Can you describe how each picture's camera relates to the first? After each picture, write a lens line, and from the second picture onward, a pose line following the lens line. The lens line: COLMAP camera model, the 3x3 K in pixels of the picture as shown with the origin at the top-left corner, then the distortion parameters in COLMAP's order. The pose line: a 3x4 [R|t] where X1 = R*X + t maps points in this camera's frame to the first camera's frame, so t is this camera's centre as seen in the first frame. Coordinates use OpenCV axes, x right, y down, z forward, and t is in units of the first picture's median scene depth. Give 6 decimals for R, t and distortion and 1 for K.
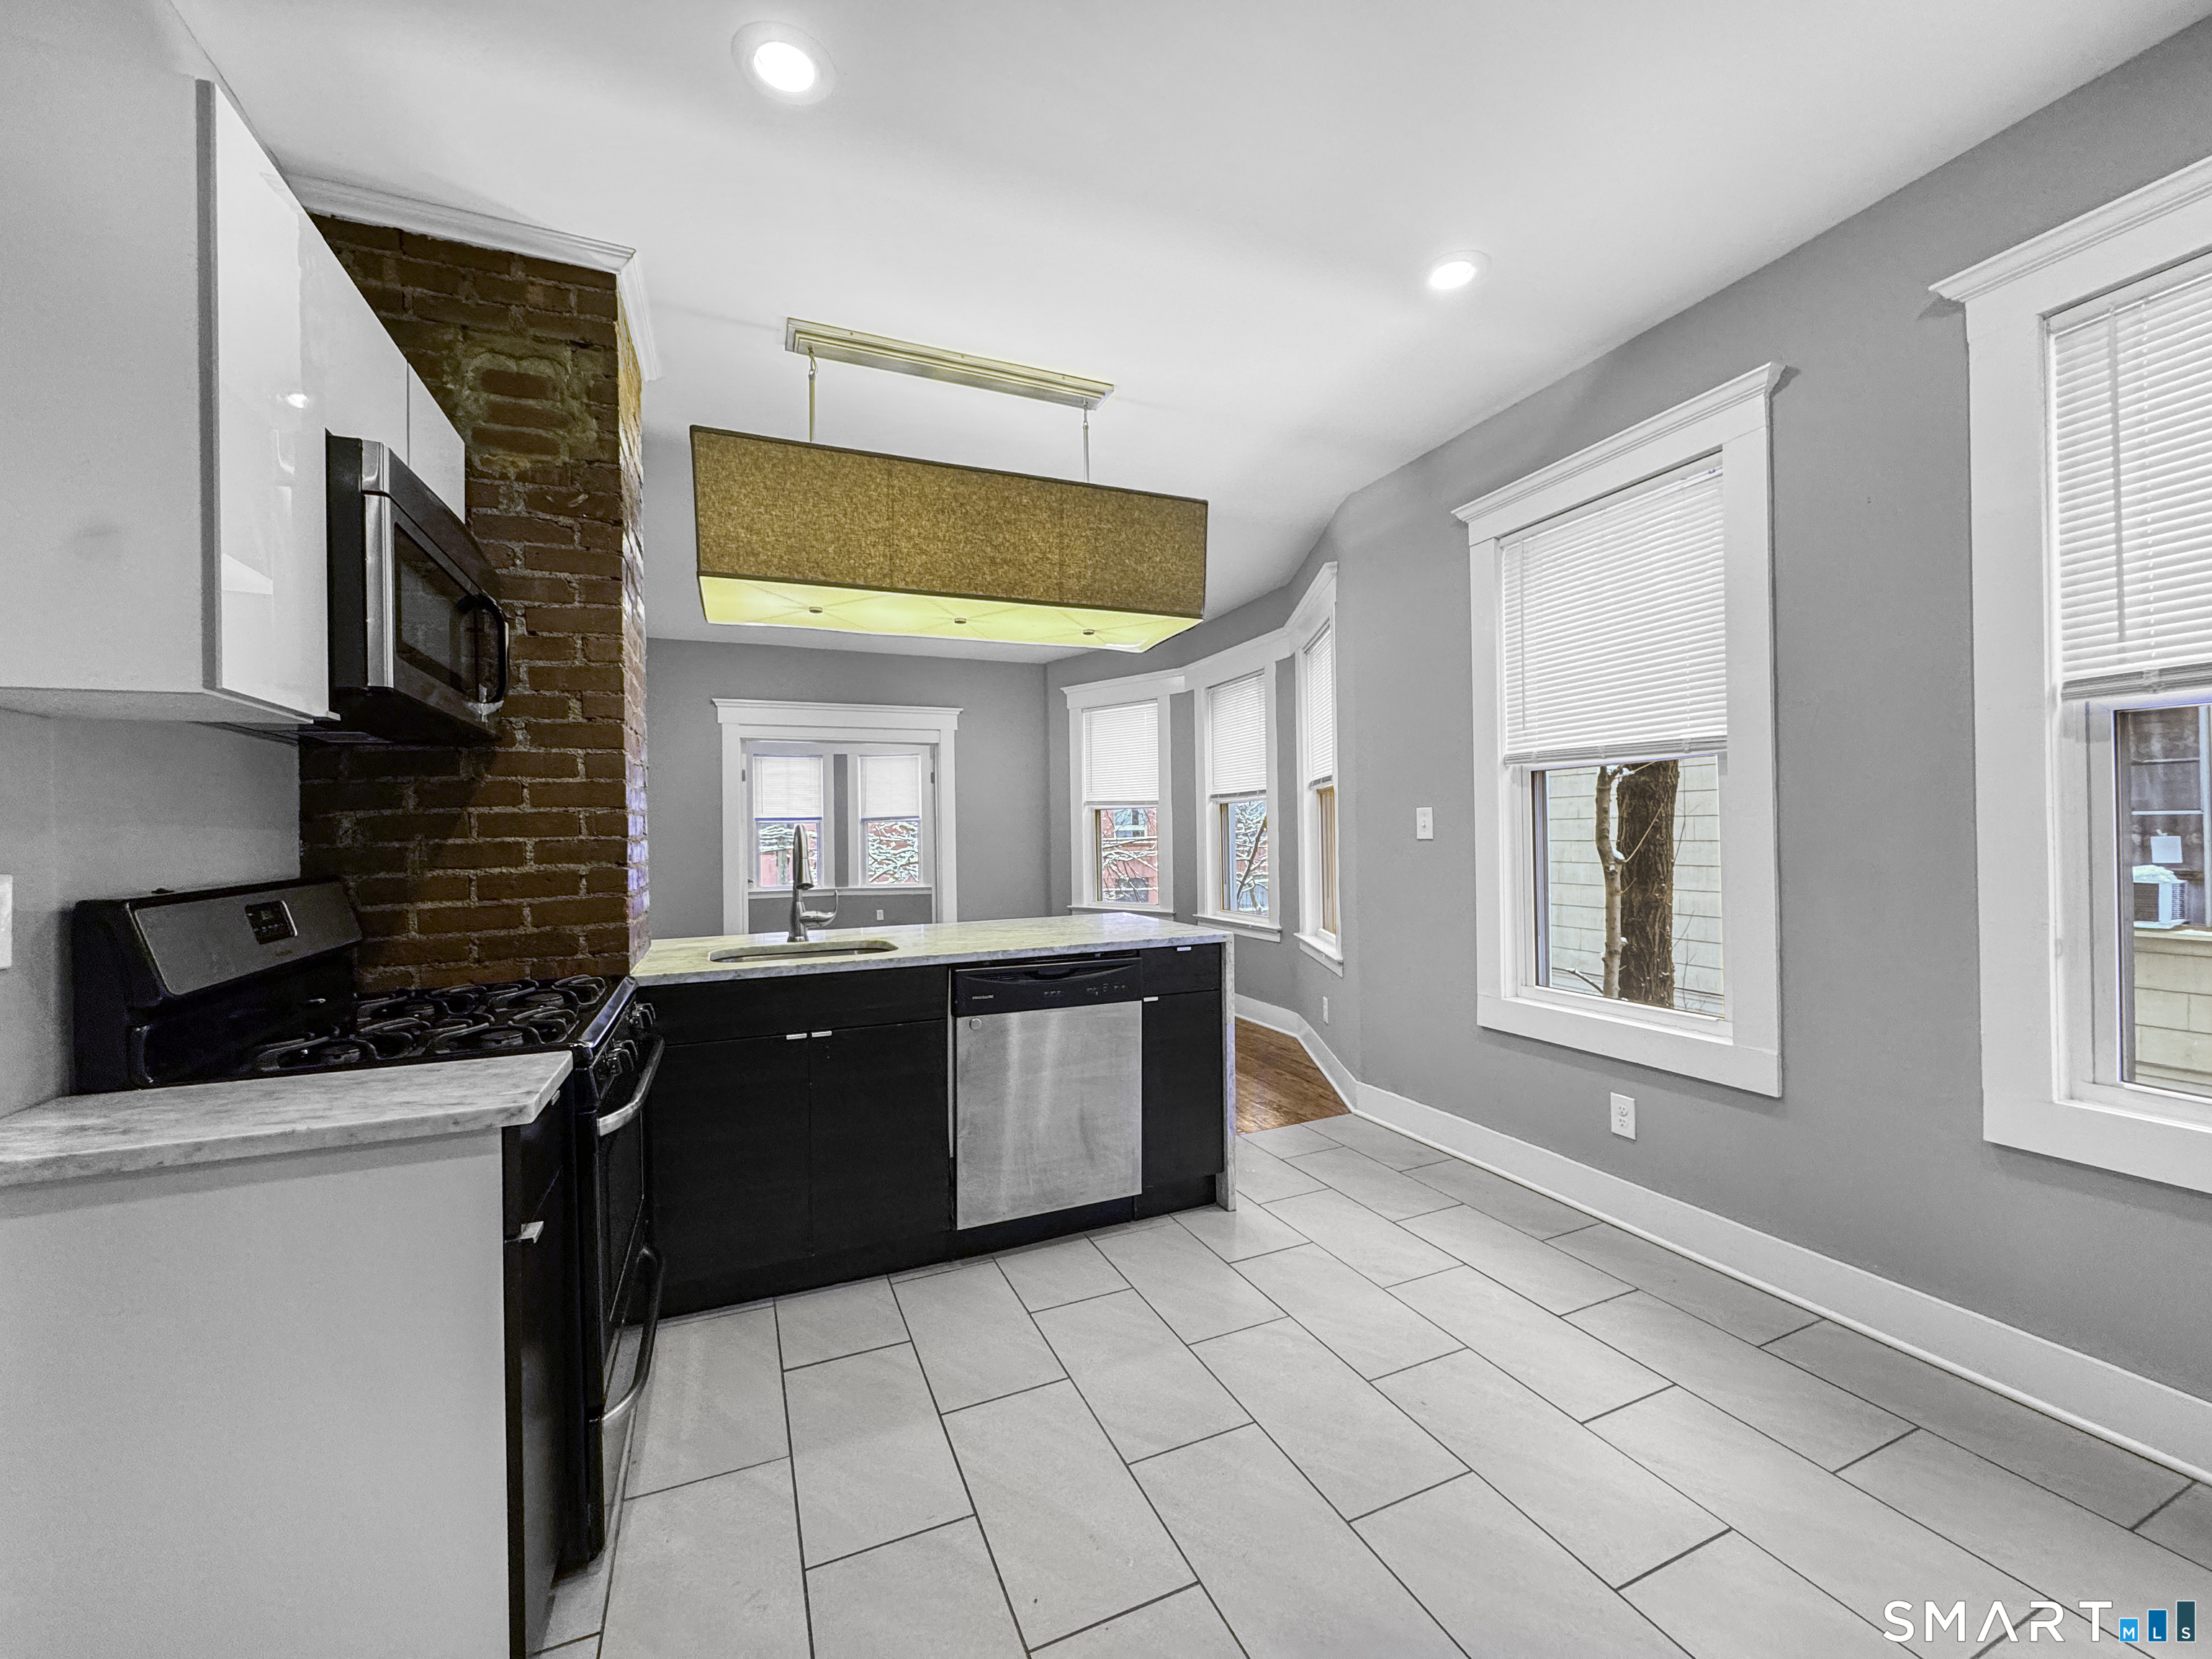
lens RADIAL K [[884.9, 0, 1103.4], [0, 884.9, 828.7], [0, 0, 1]] dist [-0.001084, -0.000106]
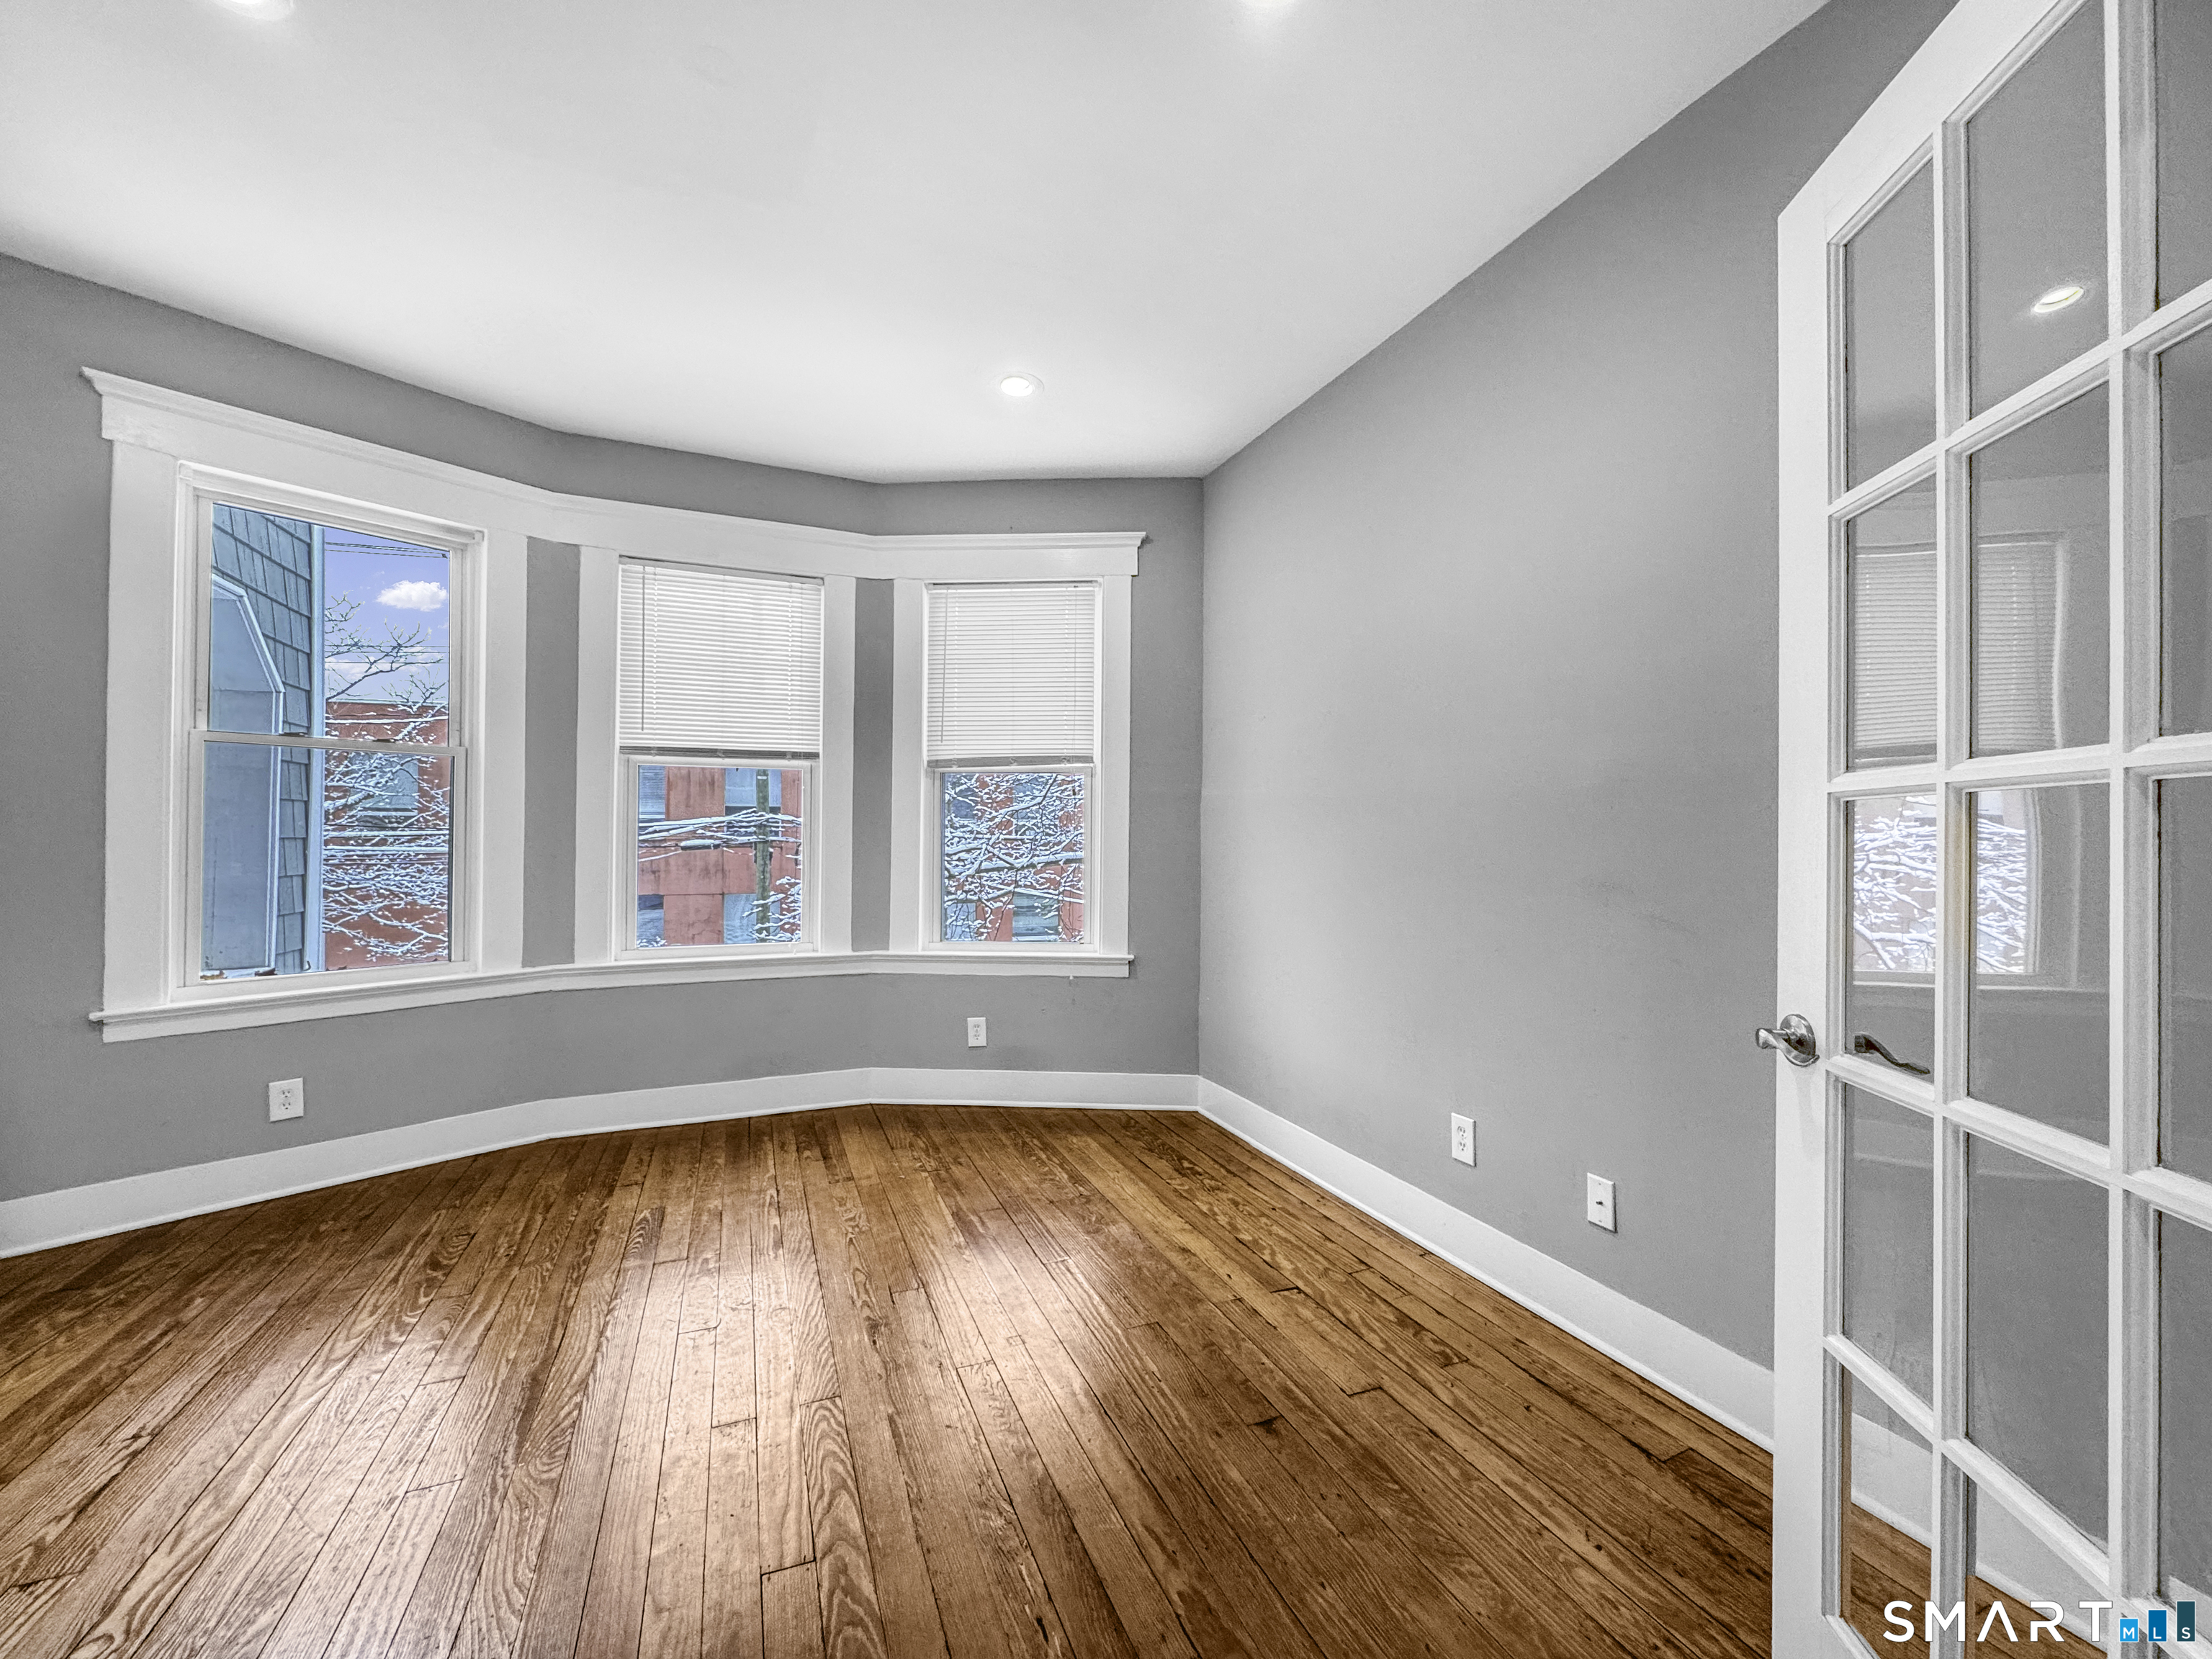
lens RADIAL K [[884.9, 0, 1103.4], [0, 884.9, 828.7], [0, 0, 1]] dist [-0.001084, -0.000106]
pose [[0.999612, 0.027012, 0.006843, -0.204034], [-0.027006, 0.999635, -0.000852, 0.015290], [-0.006863, 0.000667, 0.999976, 0.638918]]
